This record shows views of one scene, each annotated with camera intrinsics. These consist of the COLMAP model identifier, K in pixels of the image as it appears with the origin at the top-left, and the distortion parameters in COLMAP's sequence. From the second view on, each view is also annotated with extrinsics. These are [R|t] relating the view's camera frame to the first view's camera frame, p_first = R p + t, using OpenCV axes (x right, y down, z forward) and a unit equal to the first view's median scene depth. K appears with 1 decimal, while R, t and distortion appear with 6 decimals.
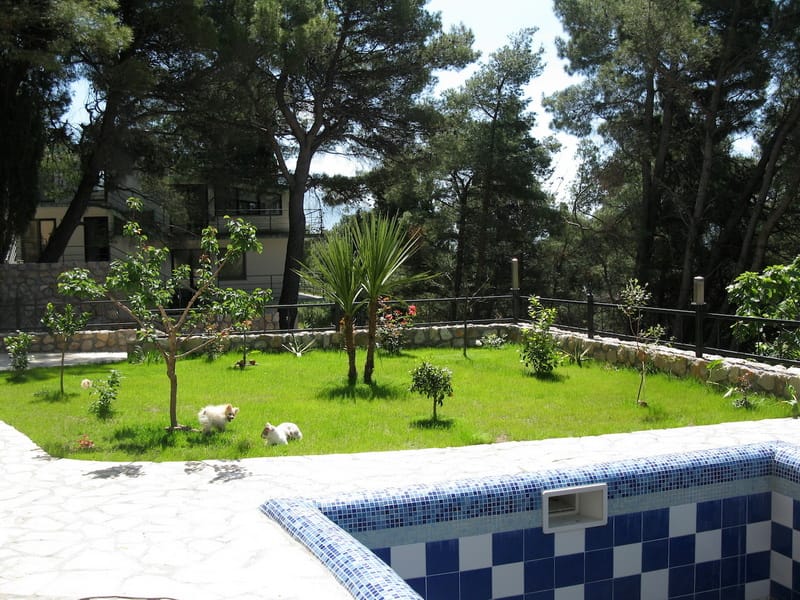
lens RADIAL K [[827.1, 0, 399.5], [0, 827.1, 322.0], [0, 0, 1]] dist [-0.015857, -0.017203]
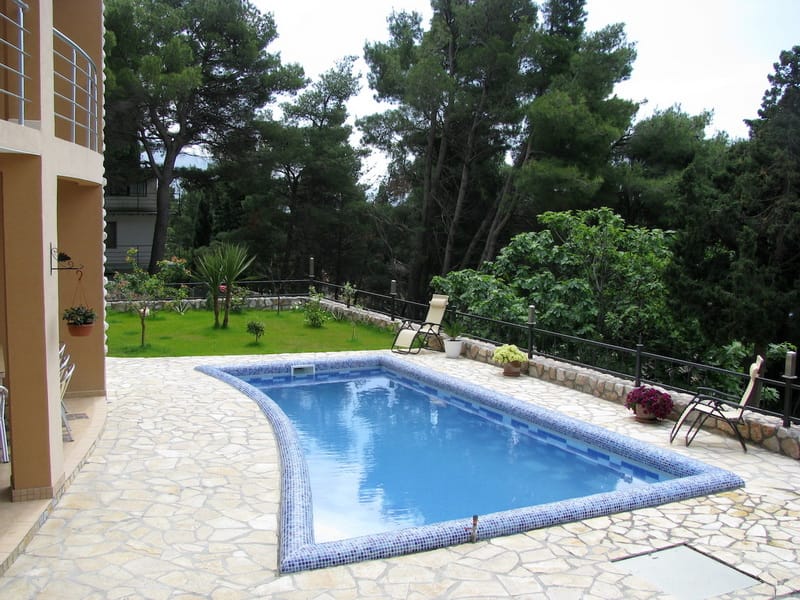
lens RADIAL K [[827.1, 0, 399.5], [0, 827.1, 322.0], [0, 0, 1]] dist [-0.015857, -0.017203]
pose [[0.980070, 0.033734, 0.195766, -0.005670], [-0.044724, 0.997645, 0.051993, -0.020120], [-0.193551, -0.059712, 0.979271, -0.326403]]
